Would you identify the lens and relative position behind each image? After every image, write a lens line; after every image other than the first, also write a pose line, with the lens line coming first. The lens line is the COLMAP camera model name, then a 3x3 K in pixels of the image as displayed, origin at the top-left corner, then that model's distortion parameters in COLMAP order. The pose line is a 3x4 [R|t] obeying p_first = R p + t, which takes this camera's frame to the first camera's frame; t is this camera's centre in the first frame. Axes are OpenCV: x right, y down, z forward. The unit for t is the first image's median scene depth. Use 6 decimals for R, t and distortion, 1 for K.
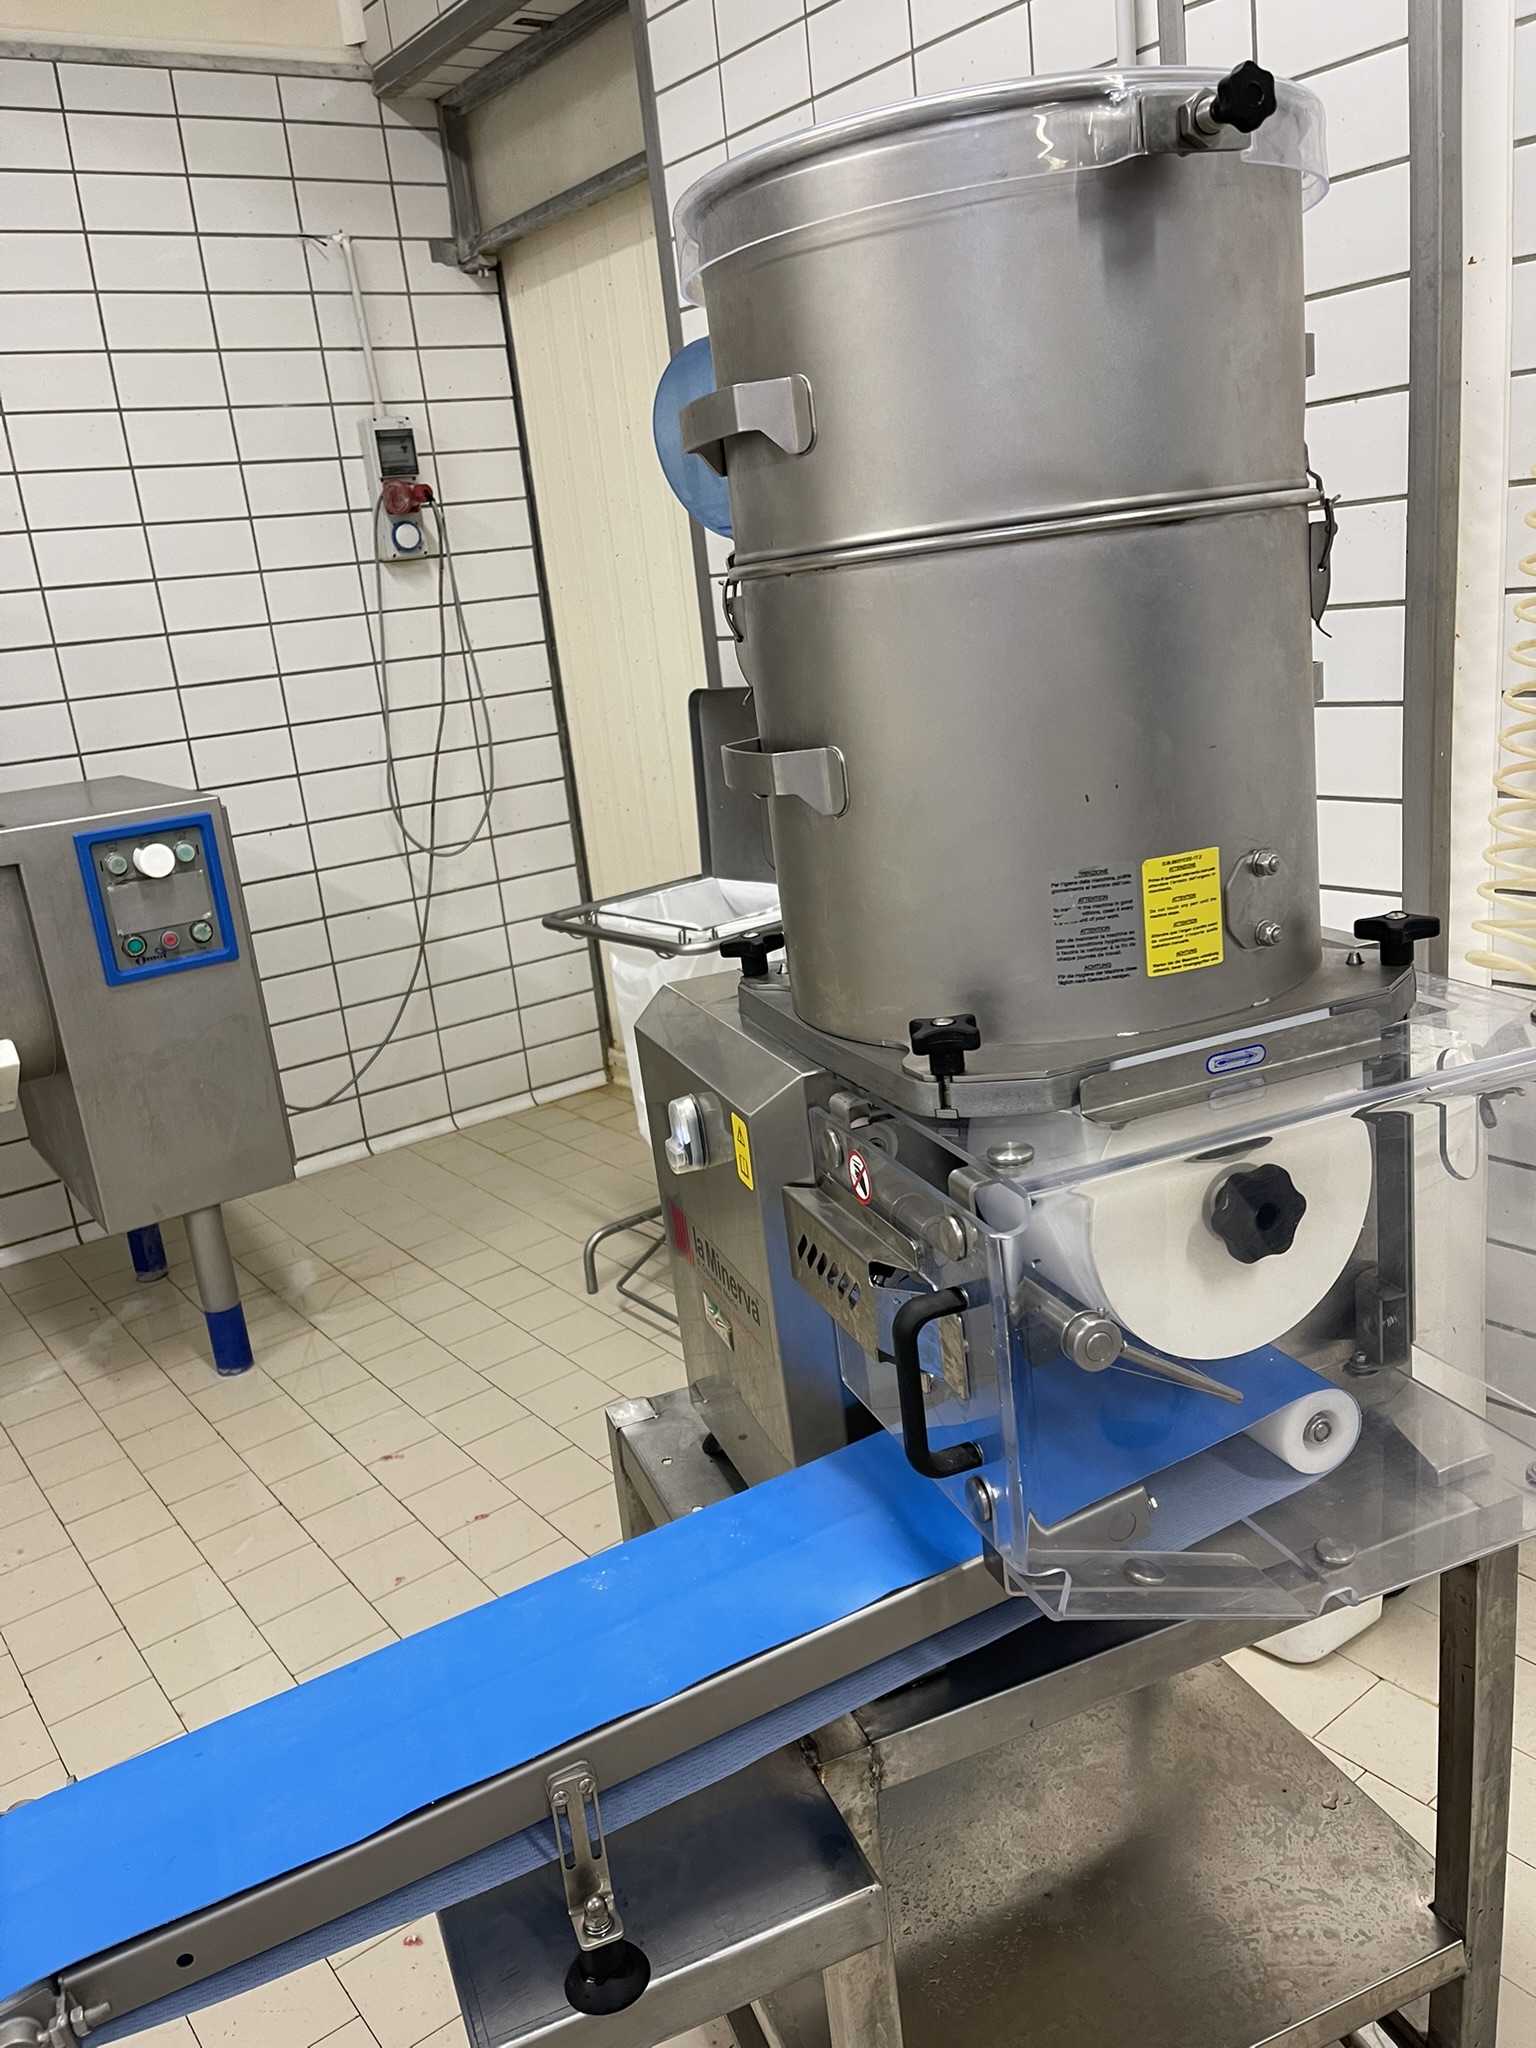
lens RADIAL K [[1542.5, 0, 754.5], [0, 1542.5, 1034.6], [0, 0, 1]] dist [0.063040, -0.103808]
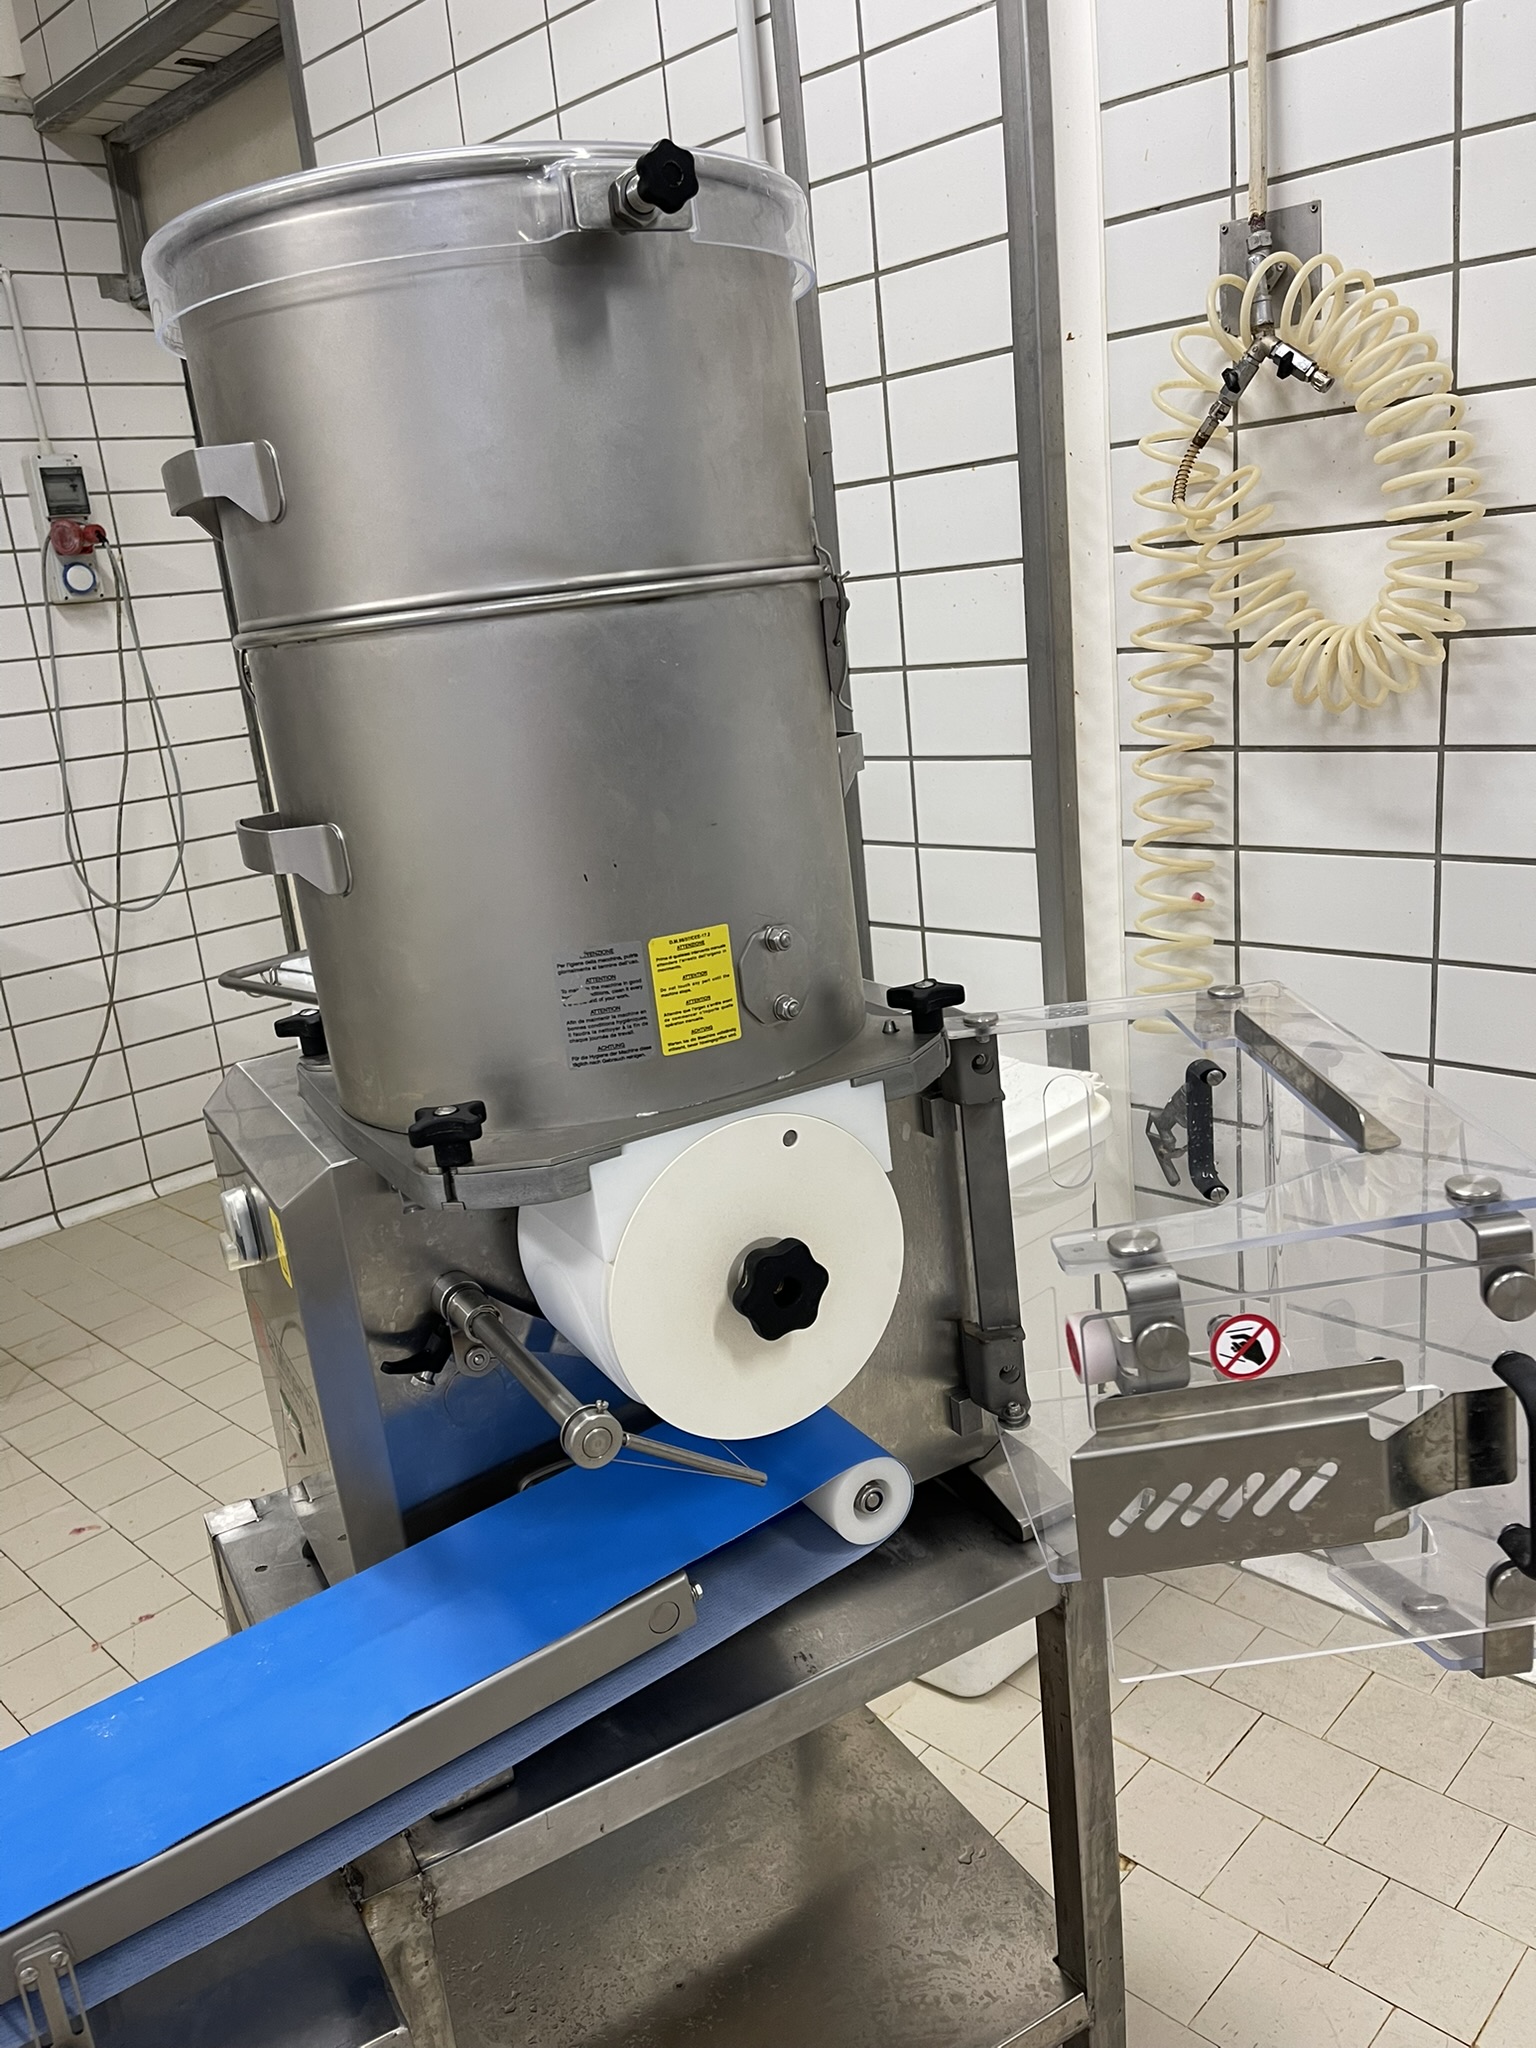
lens RADIAL K [[1528.0, 0, 768.0], [0, 1528.0, 1024.0], [0, 0, 1]] dist [0.095300, -0.144253]
pose [[0.989338, -0.028666, 0.142788, 0.129726], [0.032802, 0.999105, -0.026701, -0.020937], [-0.141895, 0.031100, 0.989393, 0.016889]]
